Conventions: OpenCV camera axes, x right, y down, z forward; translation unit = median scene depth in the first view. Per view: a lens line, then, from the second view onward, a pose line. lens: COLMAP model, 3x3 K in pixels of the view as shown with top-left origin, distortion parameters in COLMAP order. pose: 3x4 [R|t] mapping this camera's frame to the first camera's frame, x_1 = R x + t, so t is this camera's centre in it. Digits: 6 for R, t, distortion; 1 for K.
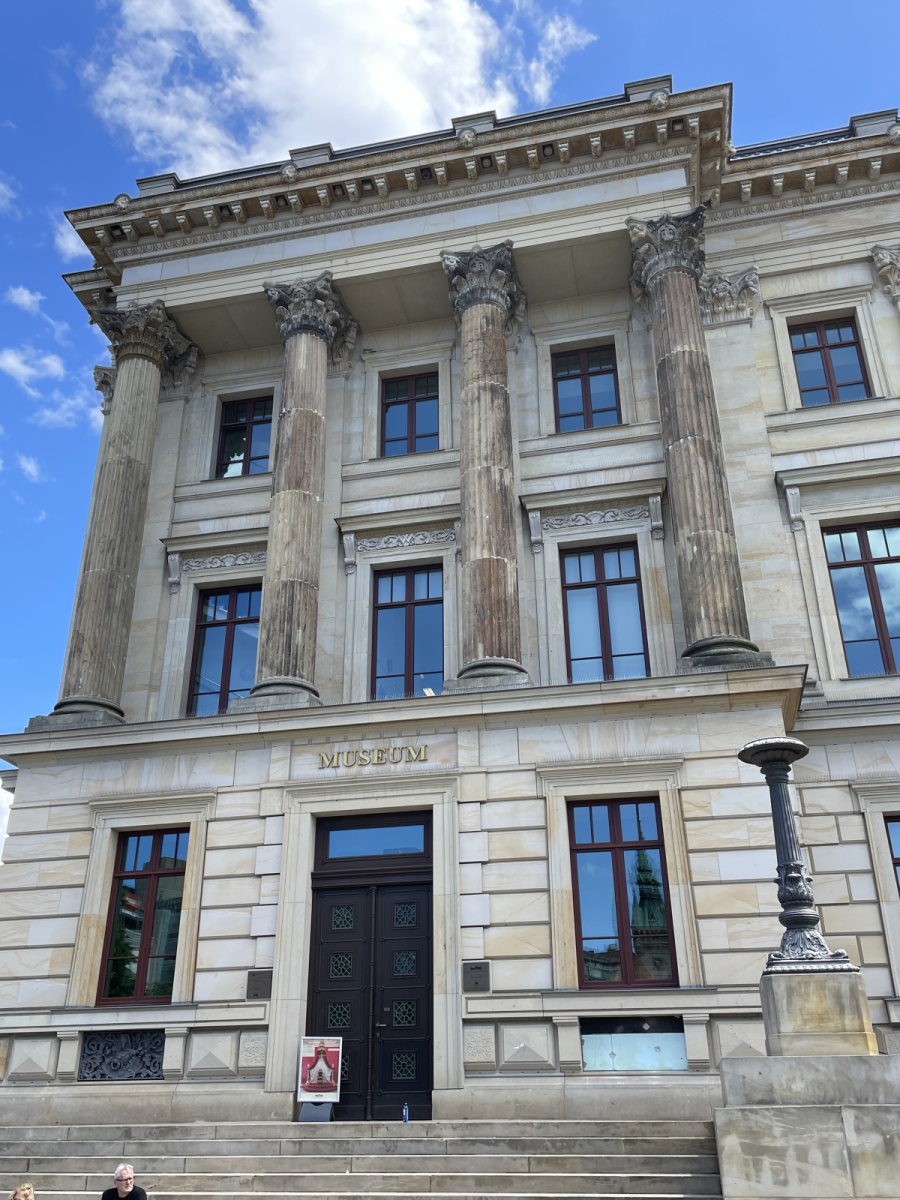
lens RADIAL K [[1062.4, 0, 452.5], [0, 1062.4, 603.0], [0, 0, 1]] dist [0.073137, -0.074315]
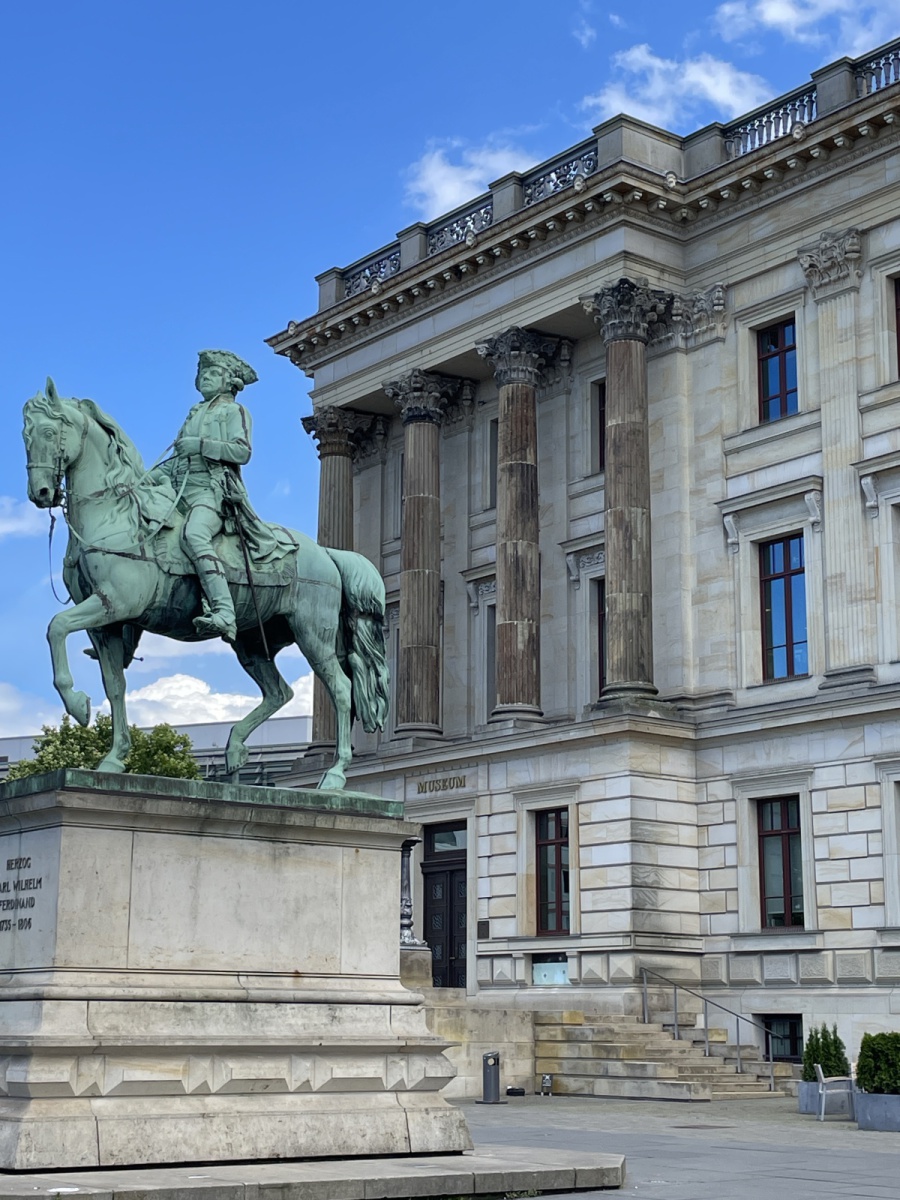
lens RADIAL K [[1914.5, 0, 443.9], [0, 1914.5, 603.5], [0, 0, 1]] dist [0.067234, 0.000000]
pose [[0.774388, -0.127721, -0.619685, 1.625882], [0.270948, 0.952007, 0.142374, -0.475142], [0.571760, -0.278155, 0.771829, -0.972953]]
